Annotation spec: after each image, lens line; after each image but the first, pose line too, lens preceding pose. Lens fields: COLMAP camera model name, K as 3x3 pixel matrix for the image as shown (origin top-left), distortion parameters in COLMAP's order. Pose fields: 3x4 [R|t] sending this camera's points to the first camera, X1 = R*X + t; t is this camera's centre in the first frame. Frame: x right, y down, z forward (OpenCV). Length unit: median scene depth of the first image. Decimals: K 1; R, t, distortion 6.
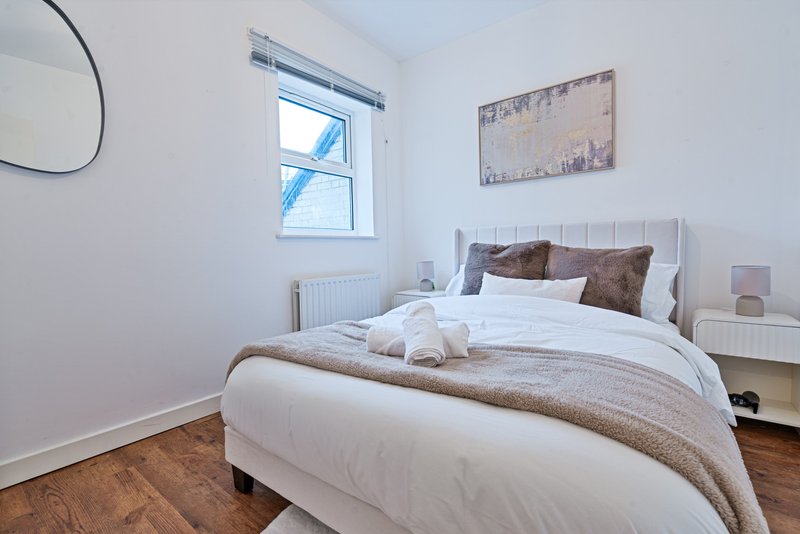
lens RADIAL K [[362.4, 0, 410.4], [0, 362.4, 268.6], [0, 0, 1]] dist [-0.002377, -0.001217]
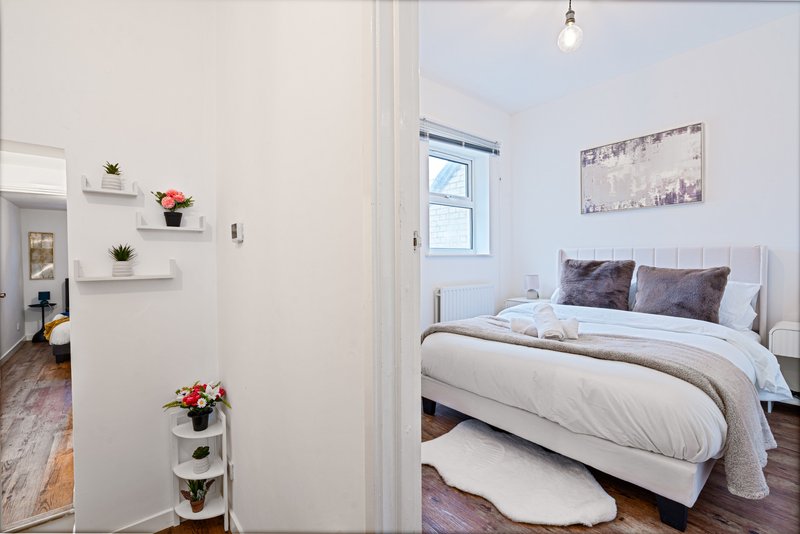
lens RADIAL K [[362.4, 0, 405.7], [0, 362.4, 268.2], [0, 0, 1]] dist [-0.002377, -0.001217]
pose [[0.971972, 0.017902, -0.234413, -0.110358], [-0.023479, 0.999503, -0.021020, -0.008465], [0.233920, 0.025934, 0.971910, -0.382793]]
